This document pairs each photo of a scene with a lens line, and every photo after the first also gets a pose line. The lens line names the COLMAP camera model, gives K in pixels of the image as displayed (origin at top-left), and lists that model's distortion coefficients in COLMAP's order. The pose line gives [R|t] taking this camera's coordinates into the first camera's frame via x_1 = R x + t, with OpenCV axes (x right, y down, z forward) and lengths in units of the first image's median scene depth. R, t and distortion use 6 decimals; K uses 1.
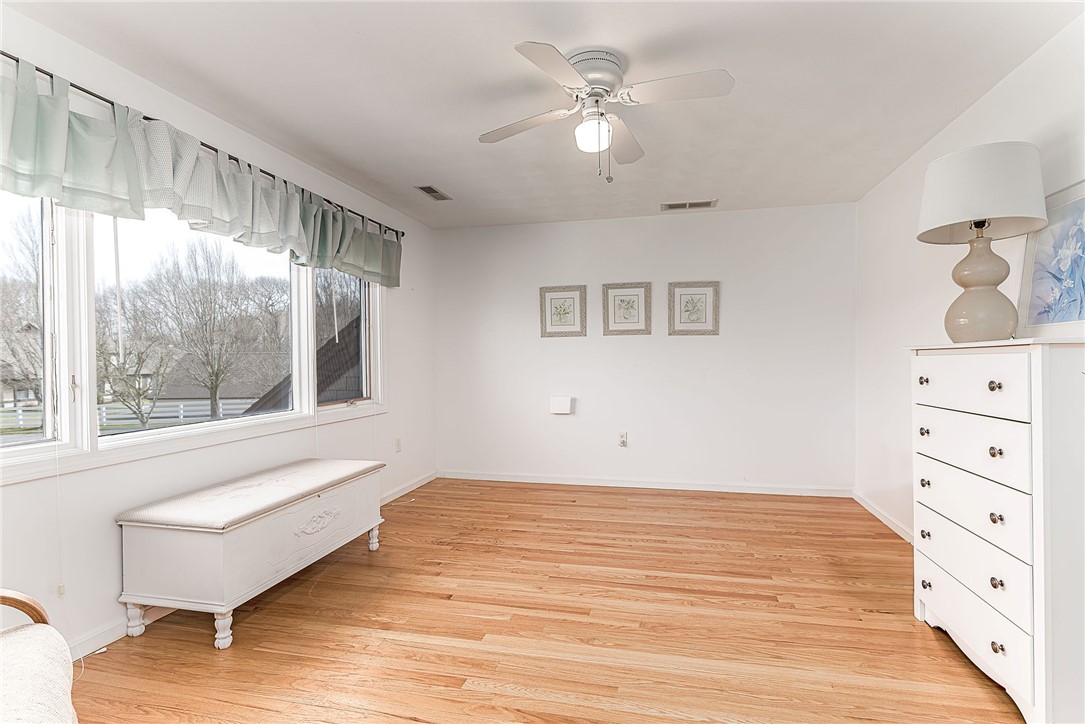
lens RADIAL K [[506.4, 0, 536.8], [0, 506.4, 367.6], [0, 0, 1]] dist [0.005341, -0.002193]
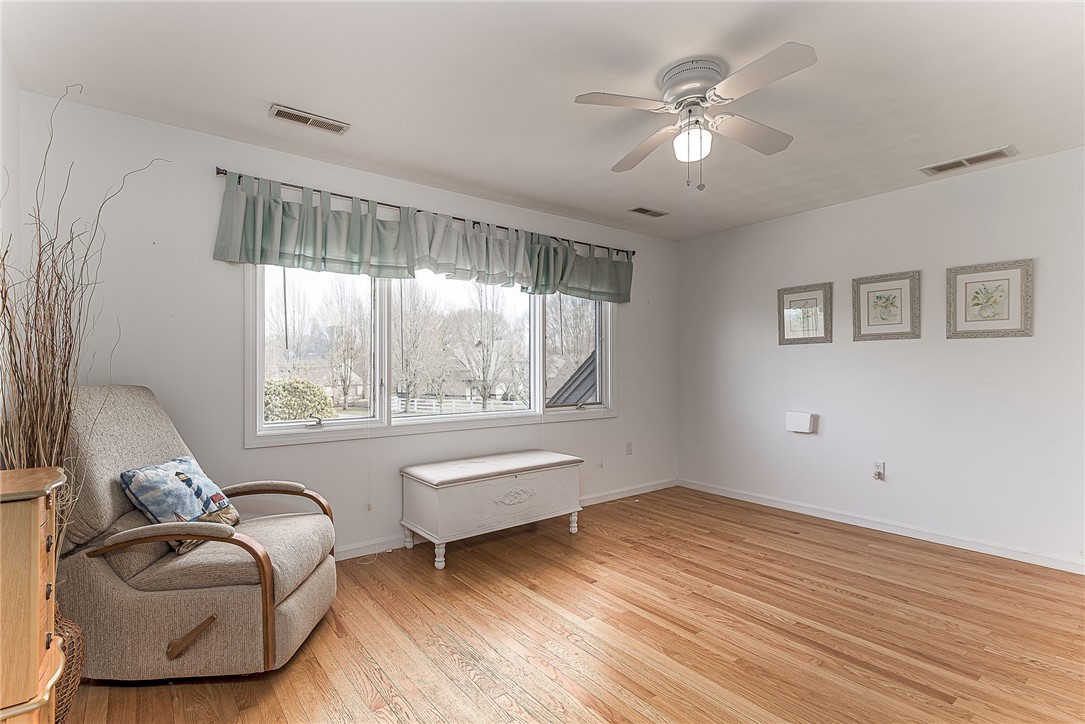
lens RADIAL K [[506.4, 0, 512.9], [0, 506.4, 370.3], [0, 0, 1]] dist [0.005341, -0.002193]
pose [[0.763747, 0.006938, -0.645478, 0.352132], [-0.013323, 0.999899, -0.005016, -0.006710], [0.645378, 0.012430, 0.763762, 0.019017]]
